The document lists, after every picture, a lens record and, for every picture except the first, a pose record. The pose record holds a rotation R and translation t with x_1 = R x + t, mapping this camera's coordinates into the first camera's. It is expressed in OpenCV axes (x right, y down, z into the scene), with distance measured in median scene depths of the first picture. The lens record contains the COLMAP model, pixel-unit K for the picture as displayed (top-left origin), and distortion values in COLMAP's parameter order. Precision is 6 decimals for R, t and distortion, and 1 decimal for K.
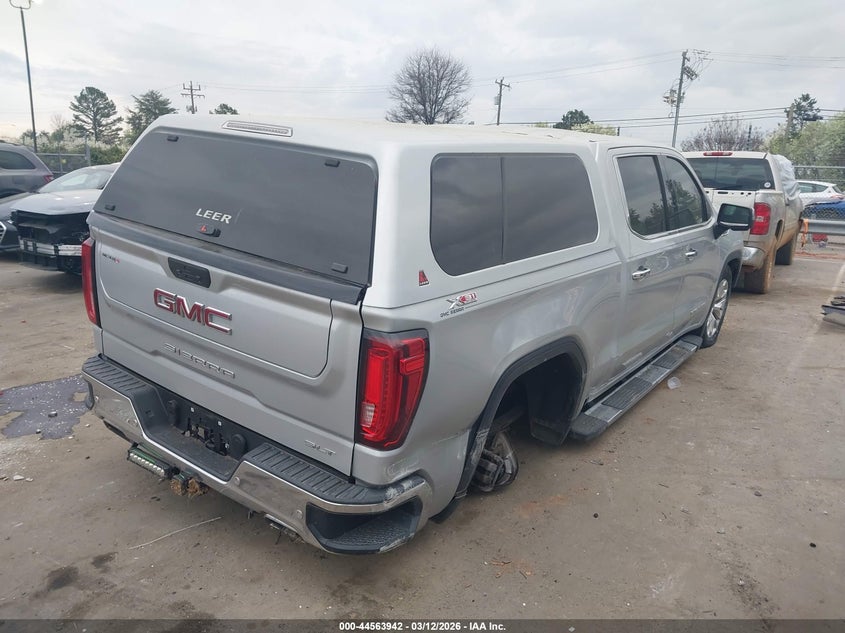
lens RADIAL K [[675.0, 0, 427.0], [0, 675.0, 316.4], [0, 0, 1]] dist [0.006355, 0.004239]
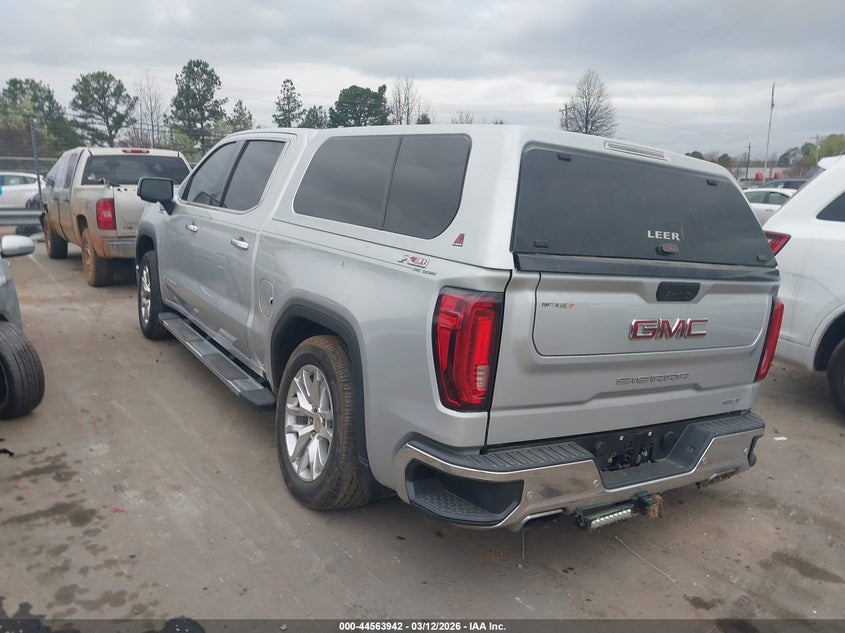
lens RADIAL K [[675.0, 0, 427.0], [0, 675.0, 316.4], [0, 0, 1]] dist [0.006355, 0.004239]
pose [[0.355103, -0.209669, 0.911011, -1.352312], [0.194562, 0.969759, 0.147352, -0.240091], [-0.914357, 0.124923, 0.385158, 0.900893]]
